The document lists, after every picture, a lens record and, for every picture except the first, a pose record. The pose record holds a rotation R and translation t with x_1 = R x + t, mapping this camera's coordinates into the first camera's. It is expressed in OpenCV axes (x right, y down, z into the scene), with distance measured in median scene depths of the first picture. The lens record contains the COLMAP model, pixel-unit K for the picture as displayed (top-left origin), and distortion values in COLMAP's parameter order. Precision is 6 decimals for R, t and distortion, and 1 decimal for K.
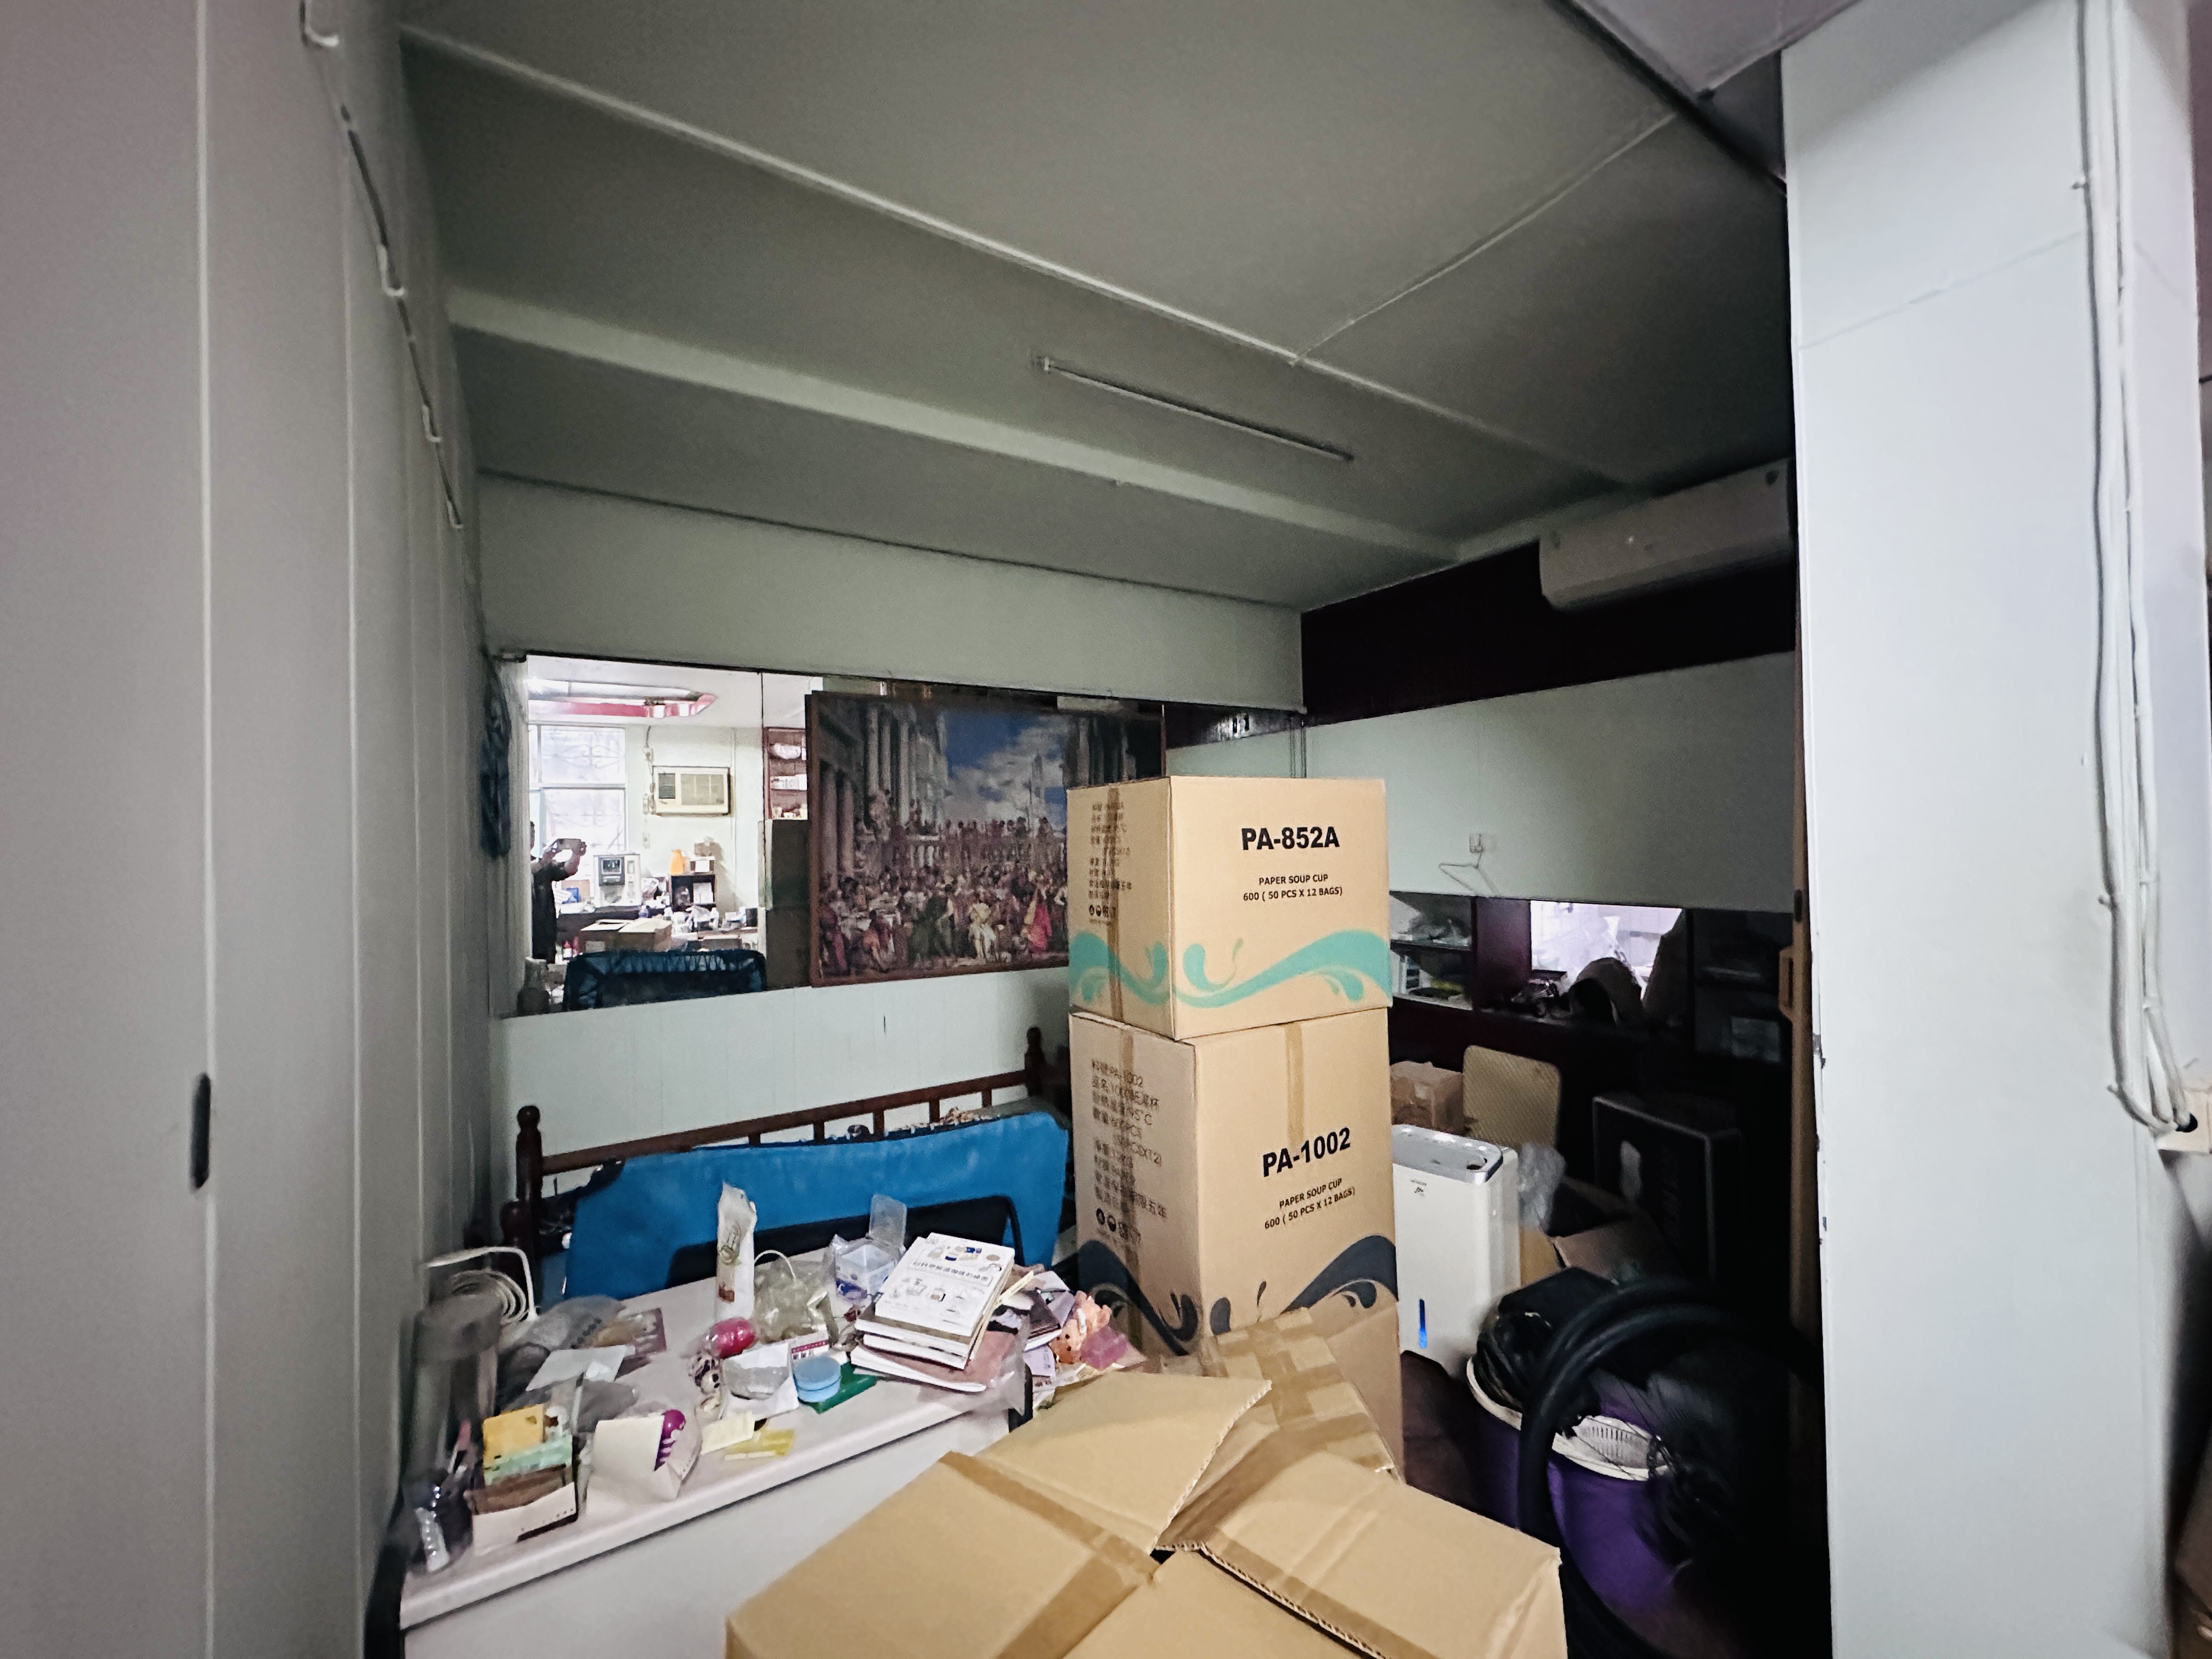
lens RADIAL K [[879.7, 0, 1106.7], [0, 879.7, 821.1], [0, 0, 1]] dist [0.000489, 0.000174]
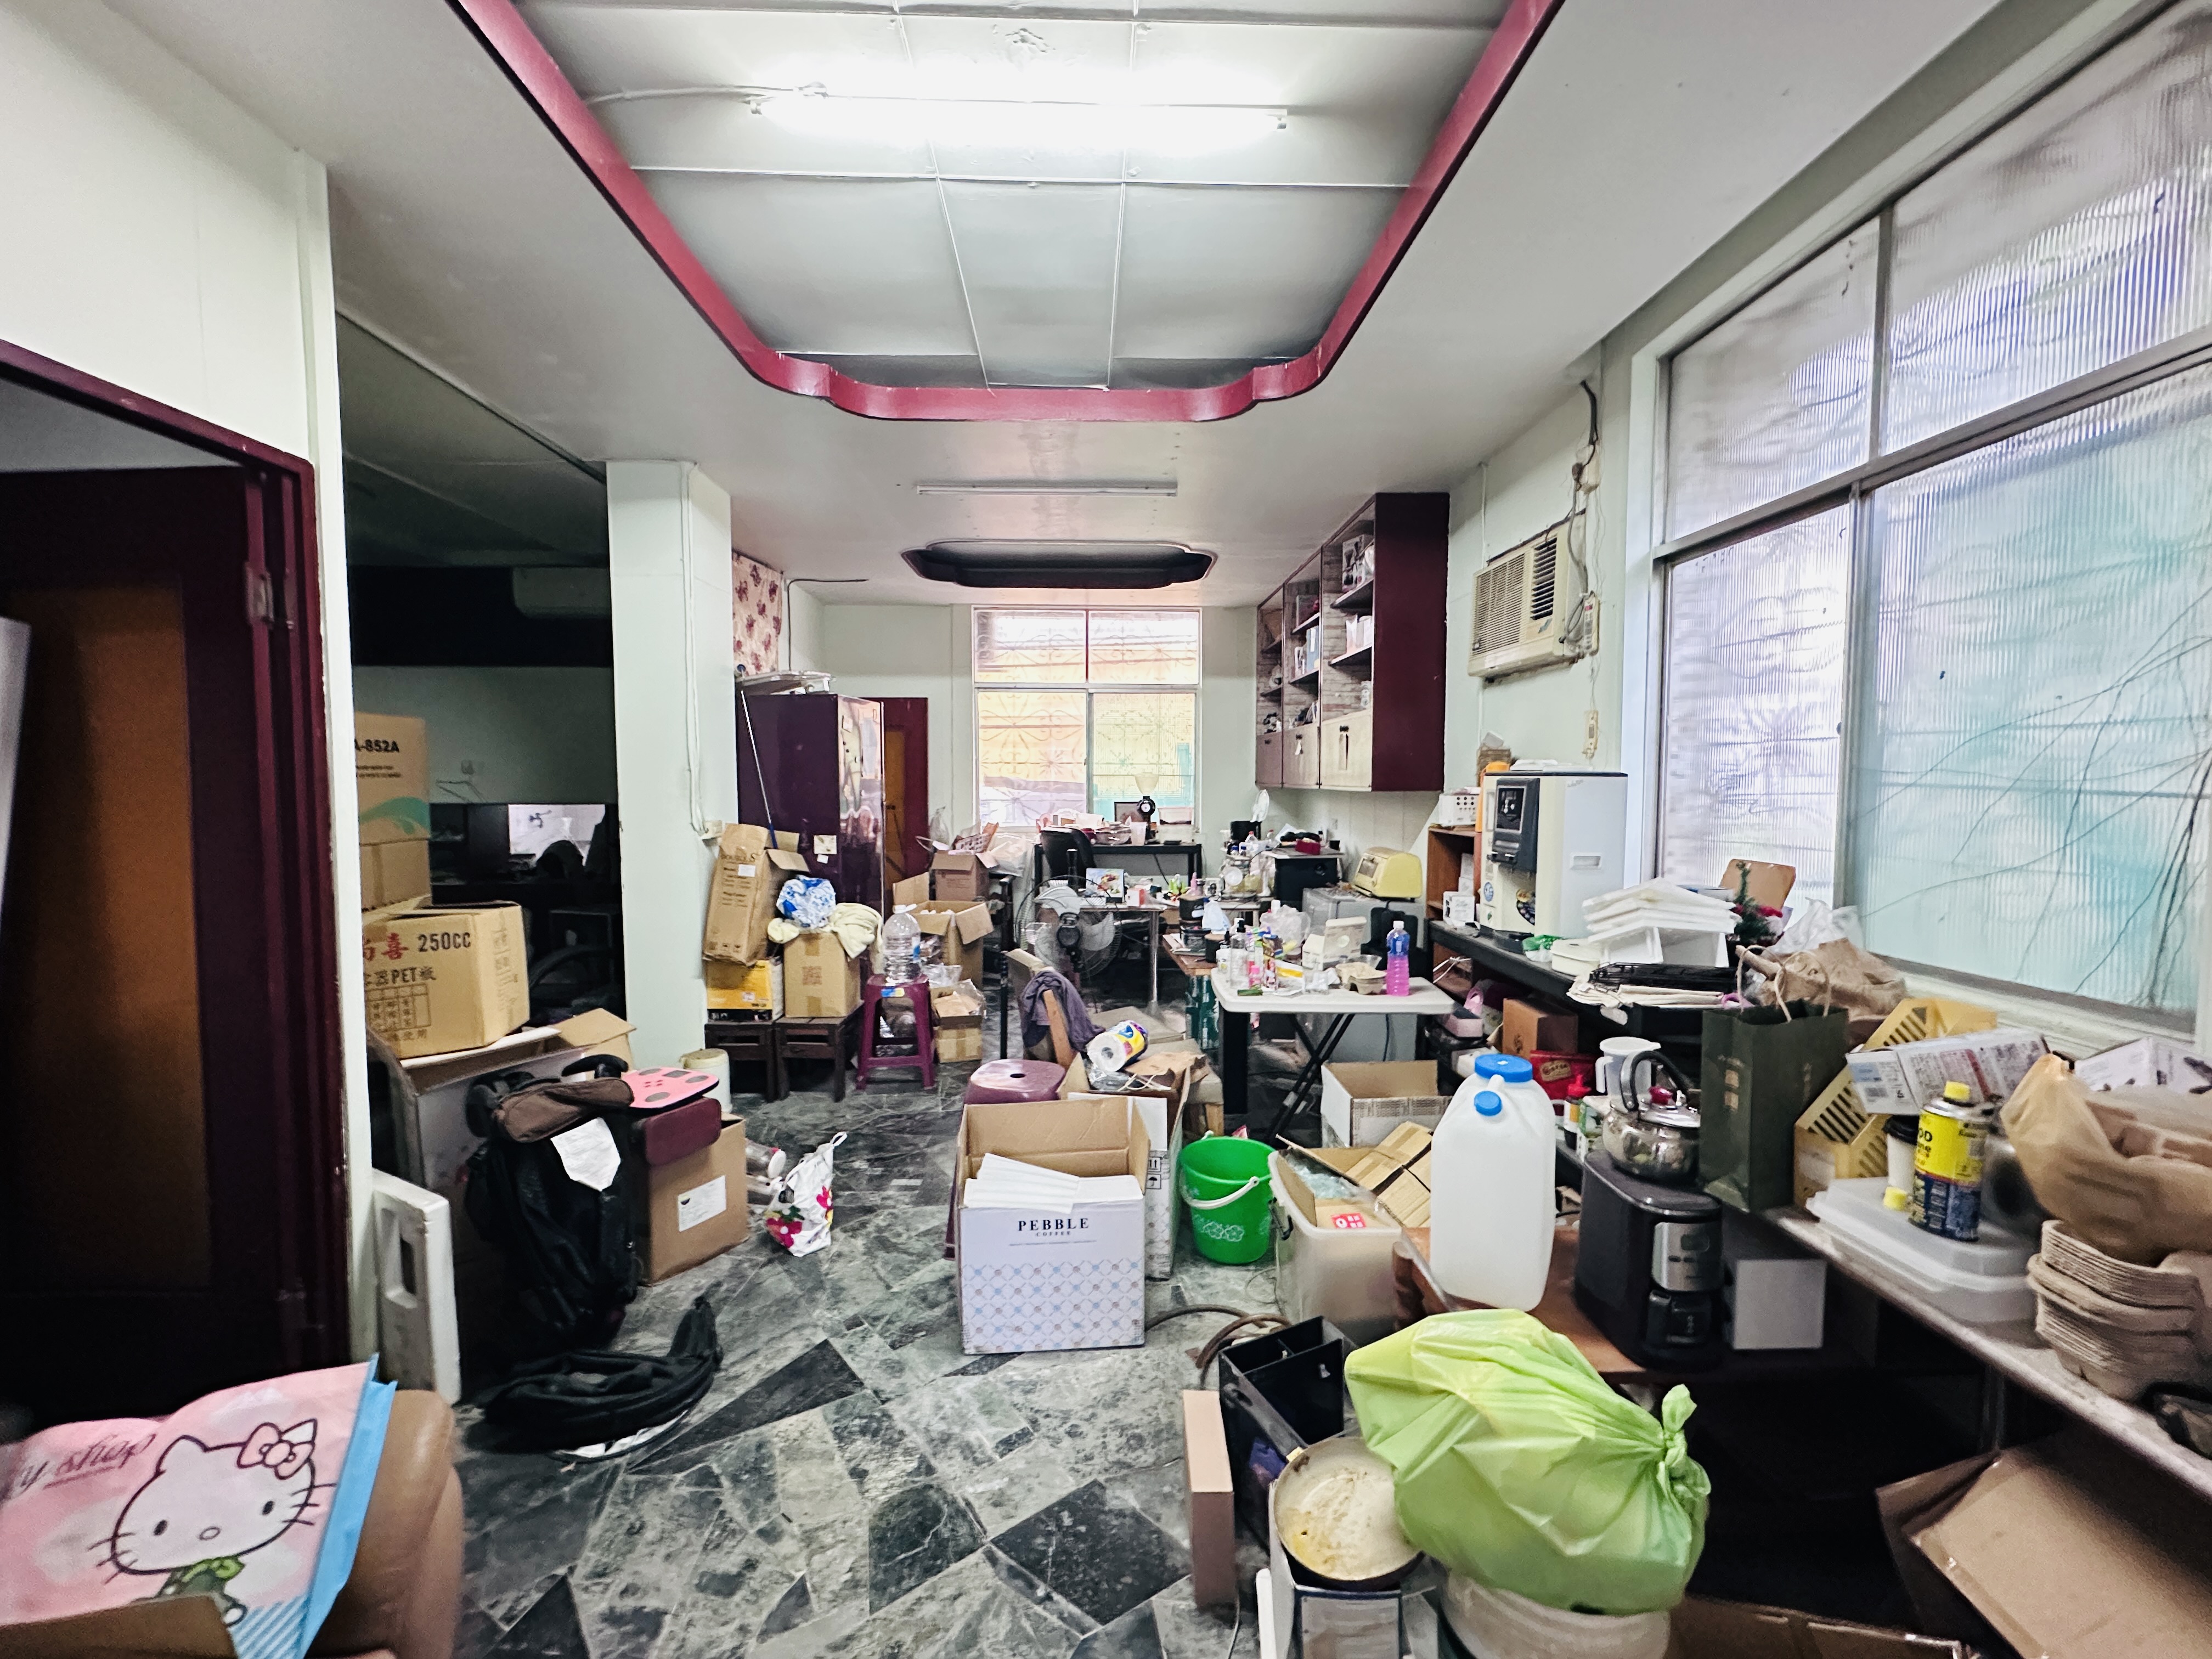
lens RADIAL K [[879.7, 0, 1105.5], [0, 879.7, 825.9], [0, 0, 1]] dist [0.000489, 0.000174]
pose [[0.499924, -0.029134, 0.865579, -0.599302], [-0.021691, 0.998699, 0.046142, 0.065444], [-0.865798, -0.041843, 0.498642, -1.222132]]
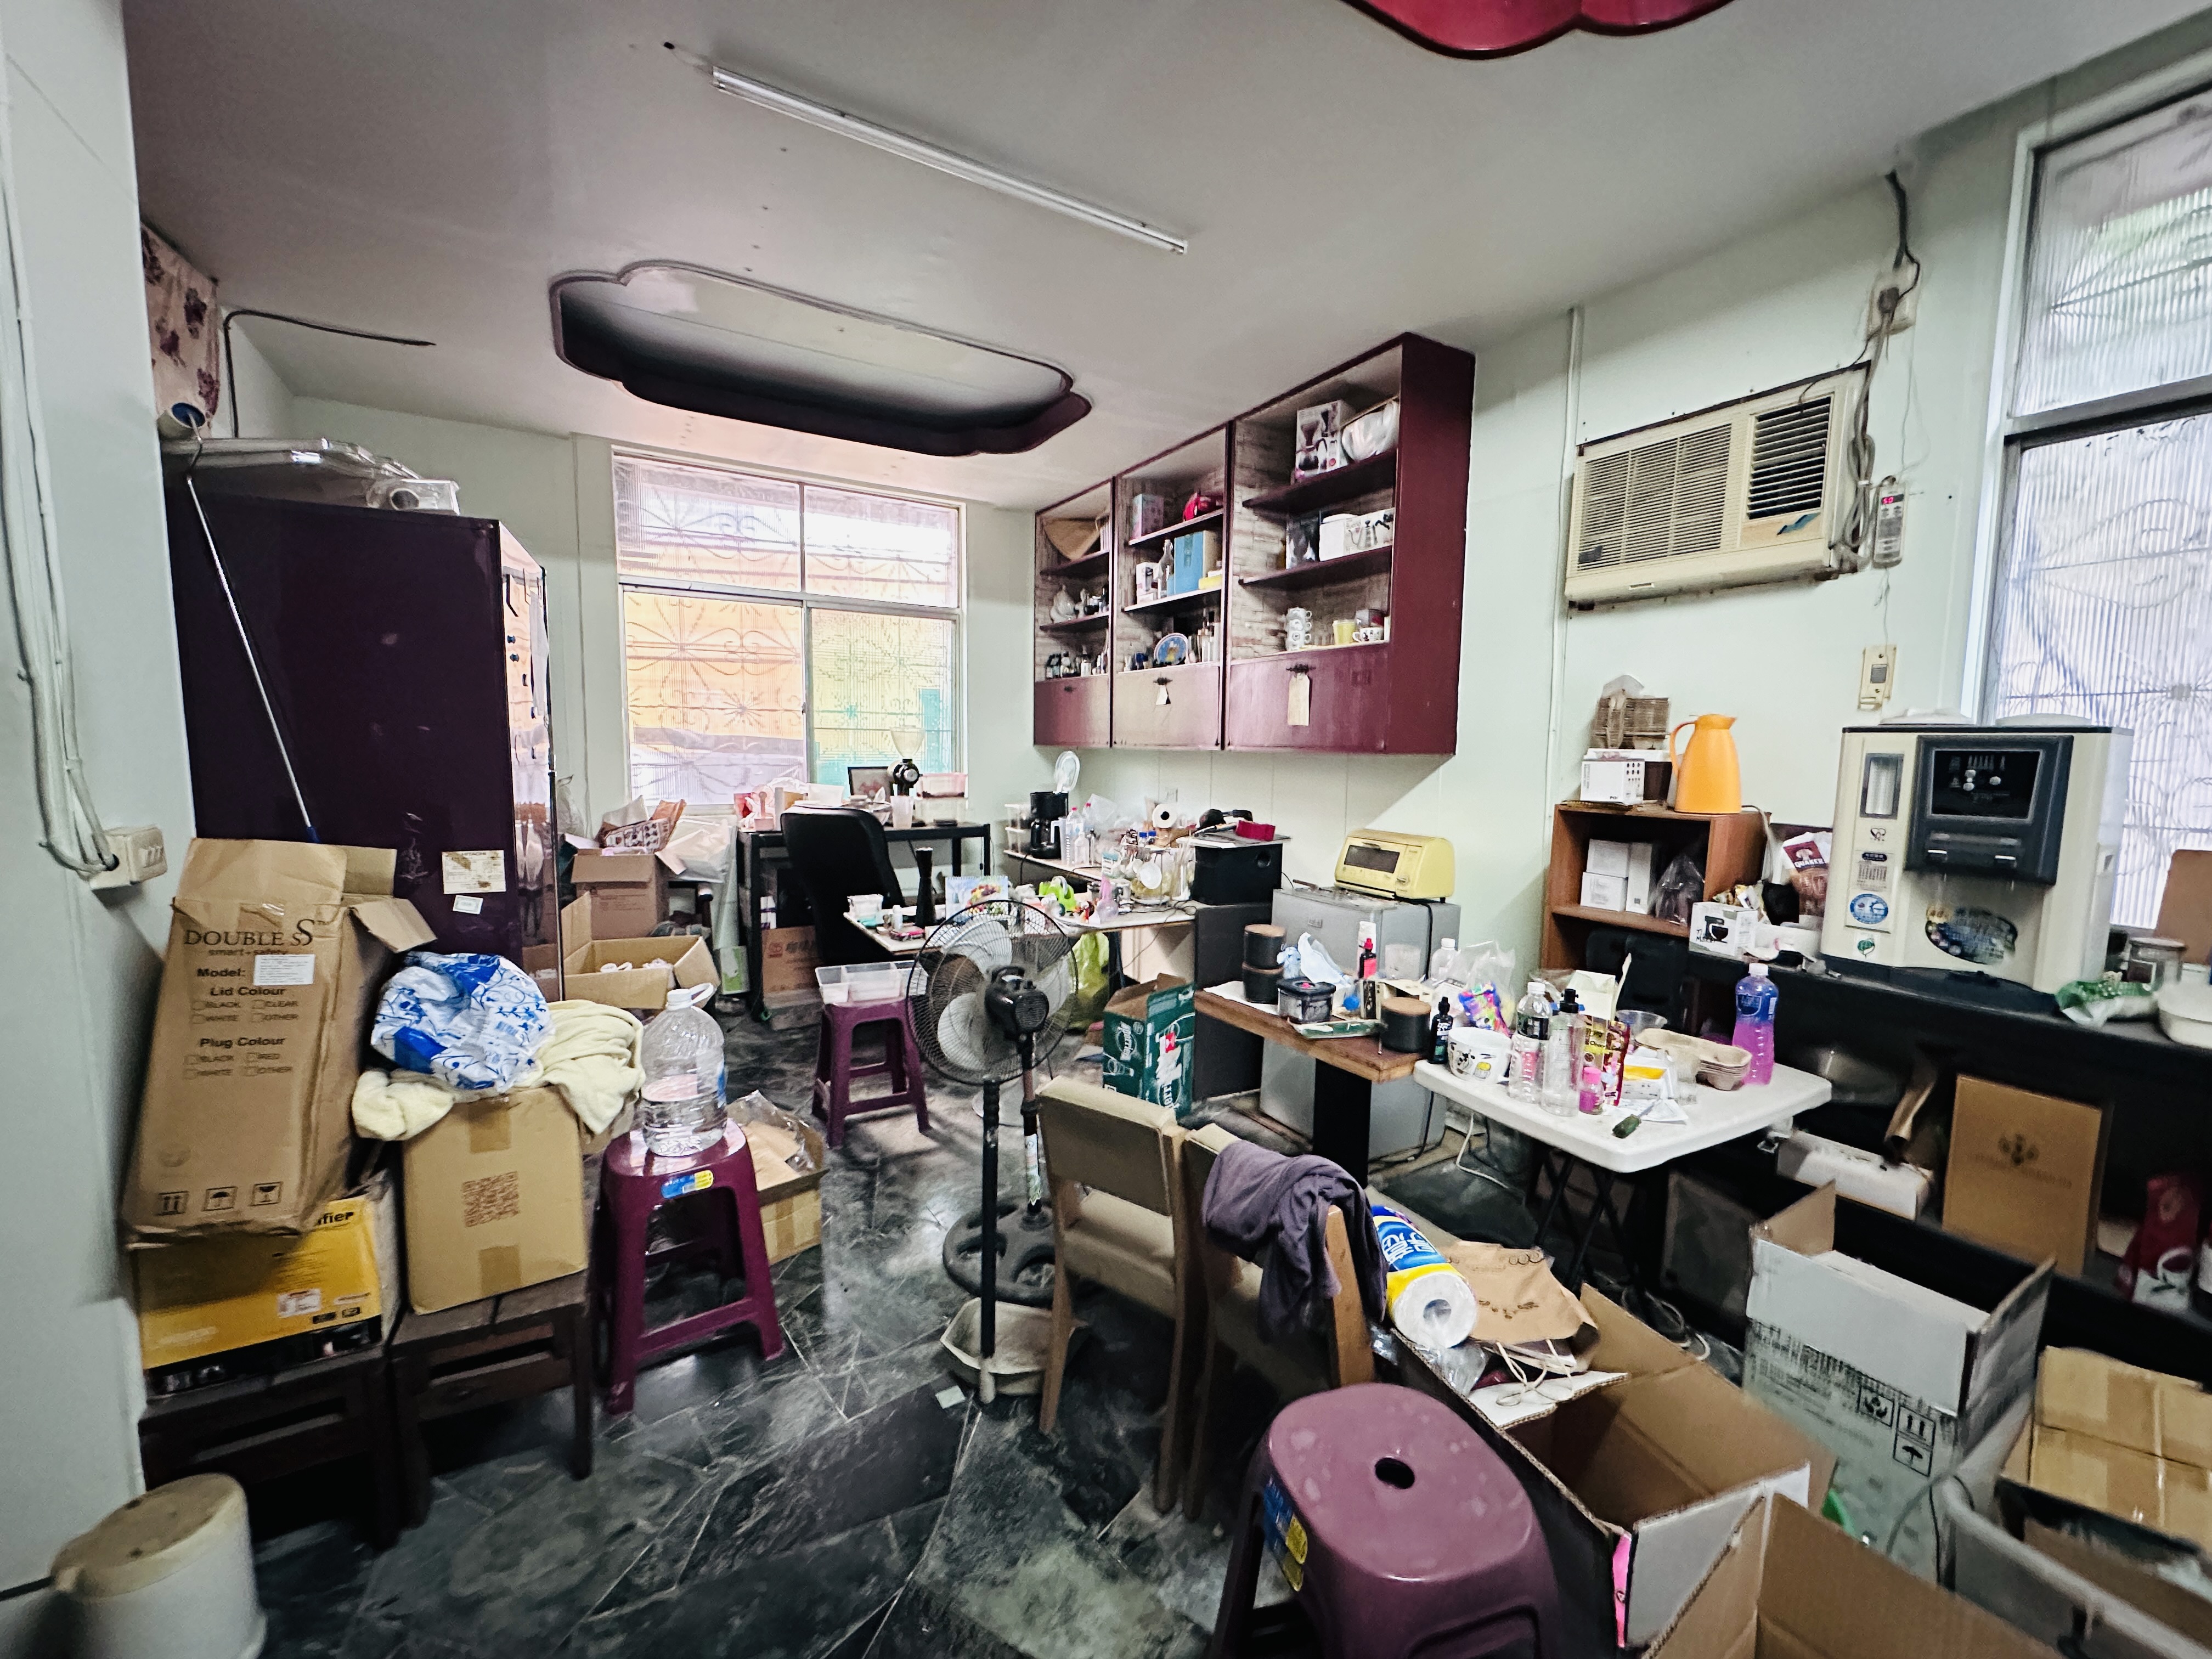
lens RADIAL K [[879.7, 0, 1108.3], [0, 879.7, 822.9], [0, 0, 1]] dist [0.000489, 0.000174]
pose [[0.015567, -0.073502, 0.997174, 0.020401], [-0.026341, 0.996918, 0.073894, 0.086981], [-0.999532, -0.027417, 0.013583, -0.211678]]
